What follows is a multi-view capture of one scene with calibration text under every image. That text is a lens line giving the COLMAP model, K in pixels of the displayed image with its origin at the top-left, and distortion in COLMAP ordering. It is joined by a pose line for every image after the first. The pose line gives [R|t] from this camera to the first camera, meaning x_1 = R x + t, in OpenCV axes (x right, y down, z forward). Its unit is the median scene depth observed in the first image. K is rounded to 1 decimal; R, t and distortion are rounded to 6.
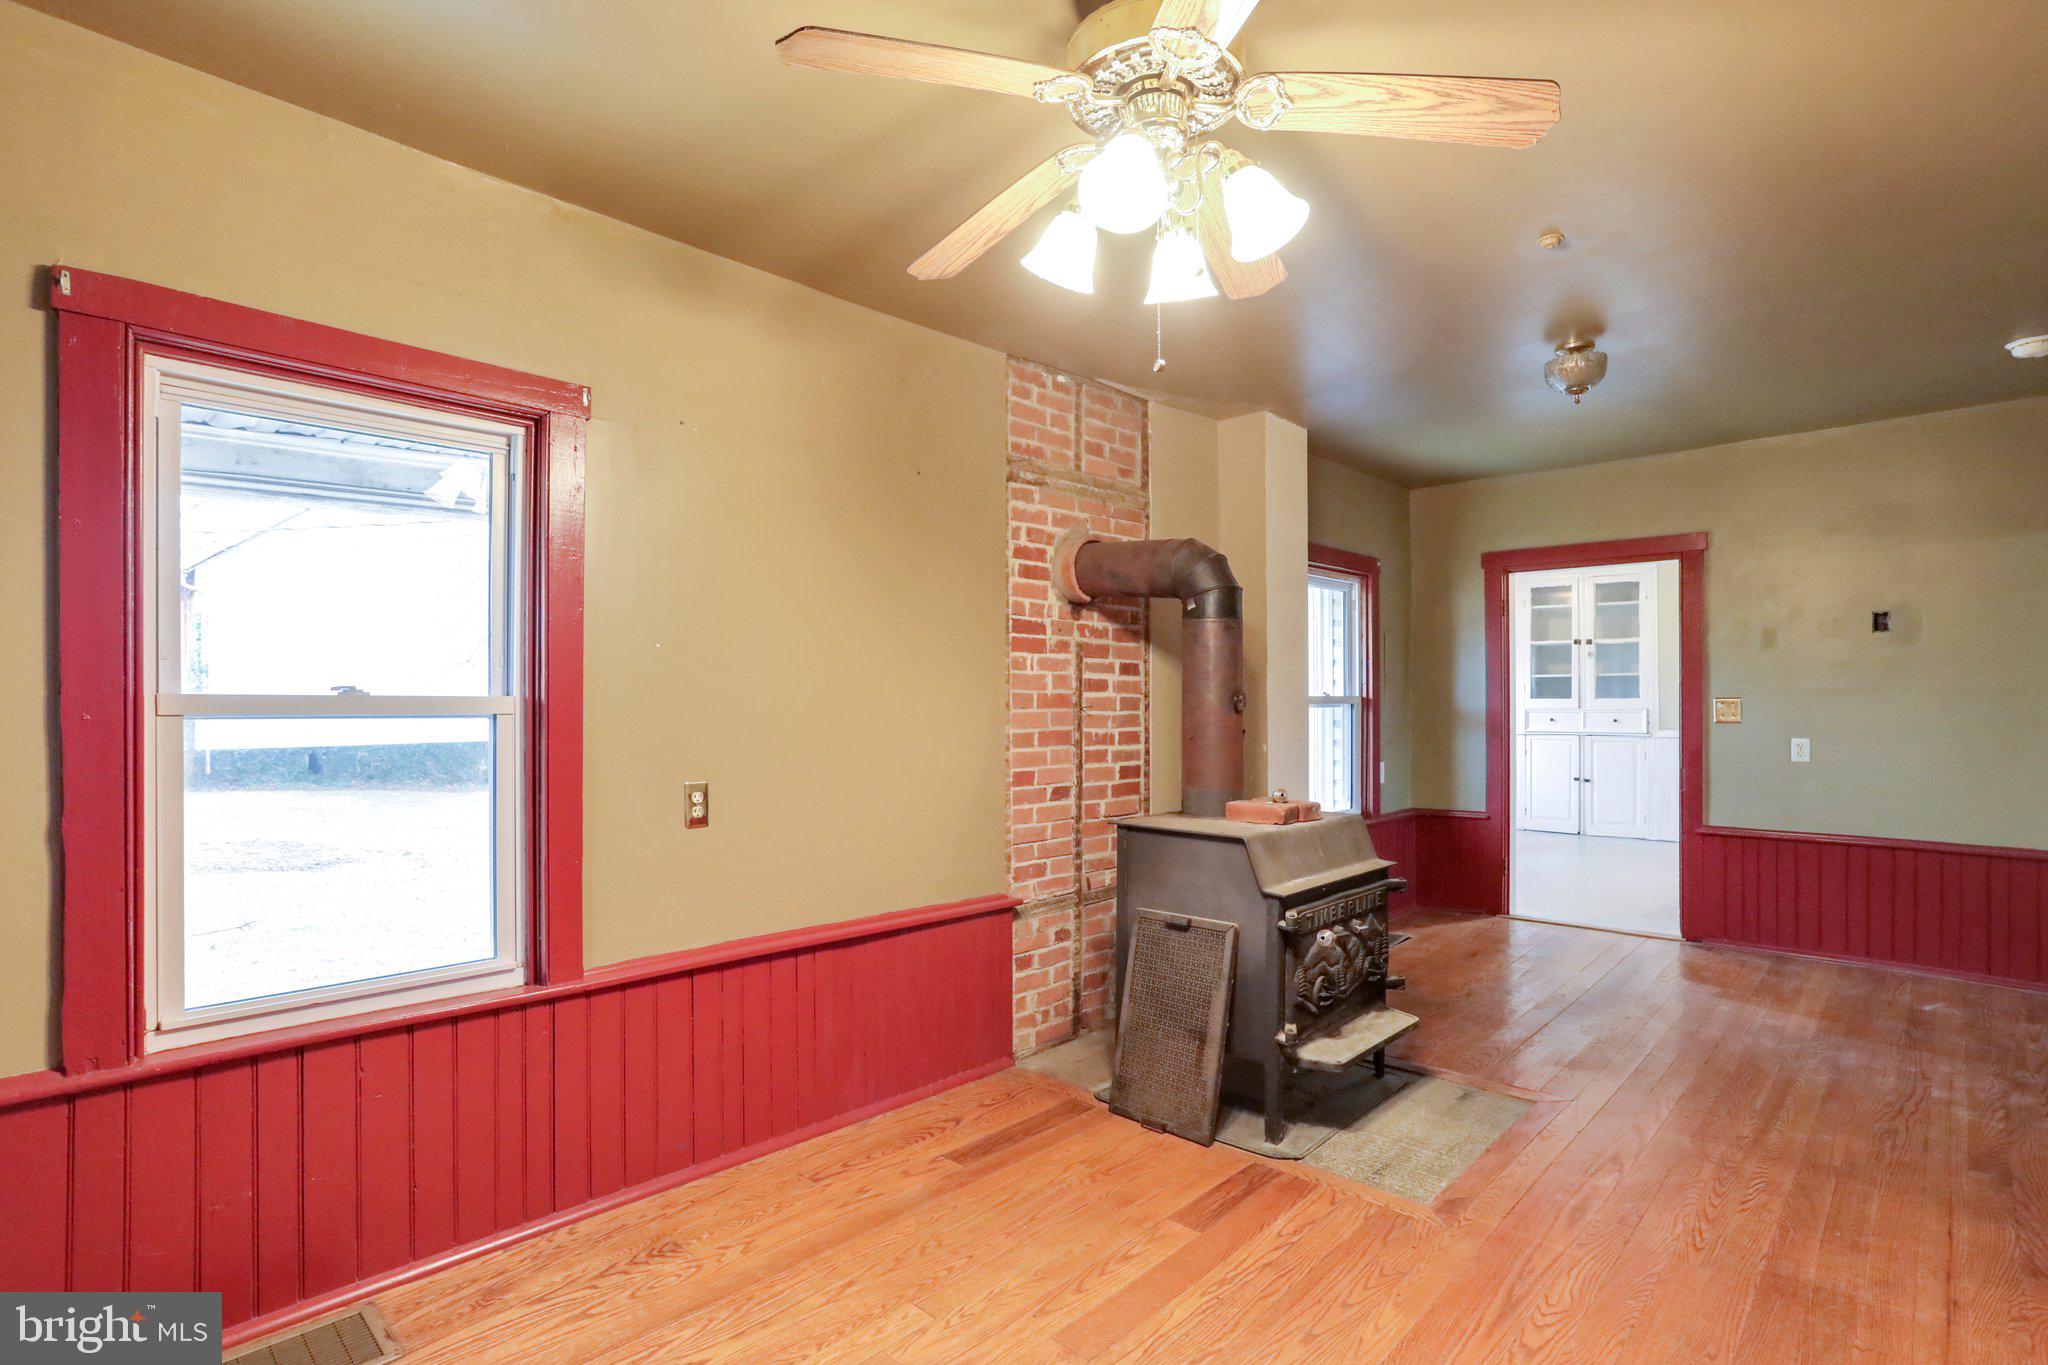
lens RADIAL K [[1016.3, 0, 1038.6], [0, 1016.3, 700.3], [0, 0, 1]] dist [-0.030614, 0.014495]
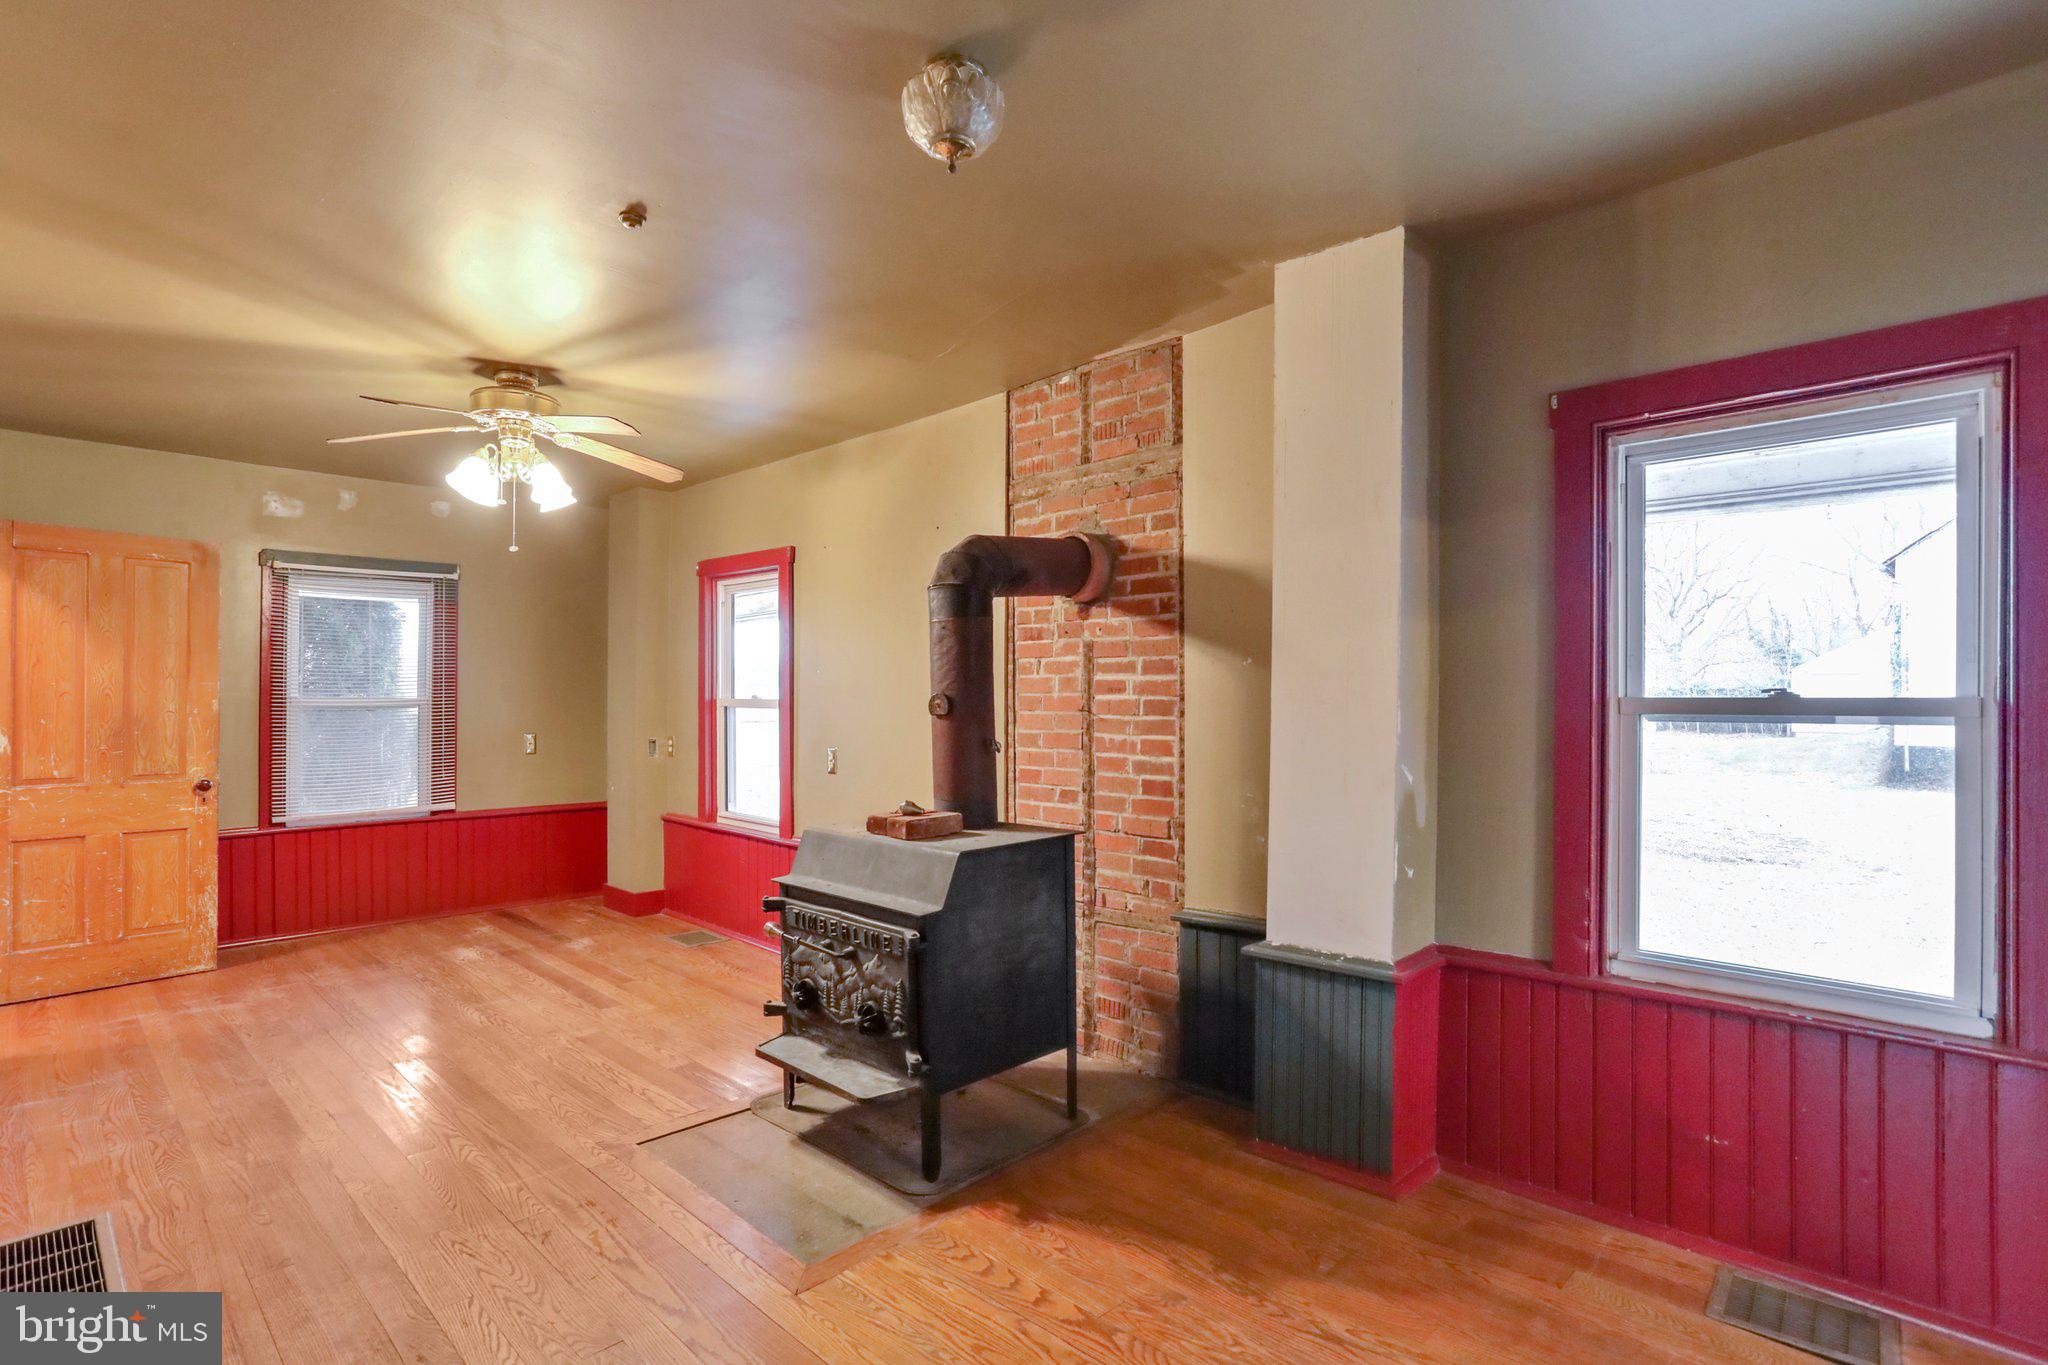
lens RADIAL K [[1016.3, 0, 1036.0], [0, 1016.3, 702.2], [0, 0, 1]] dist [-0.030614, 0.014495]
pose [[-0.017055, 0.003107, -0.999850, 0.992336], [-0.003475, 0.999989, 0.003167, -0.003794], [0.999849, 0.003528, -0.017044, 0.964038]]
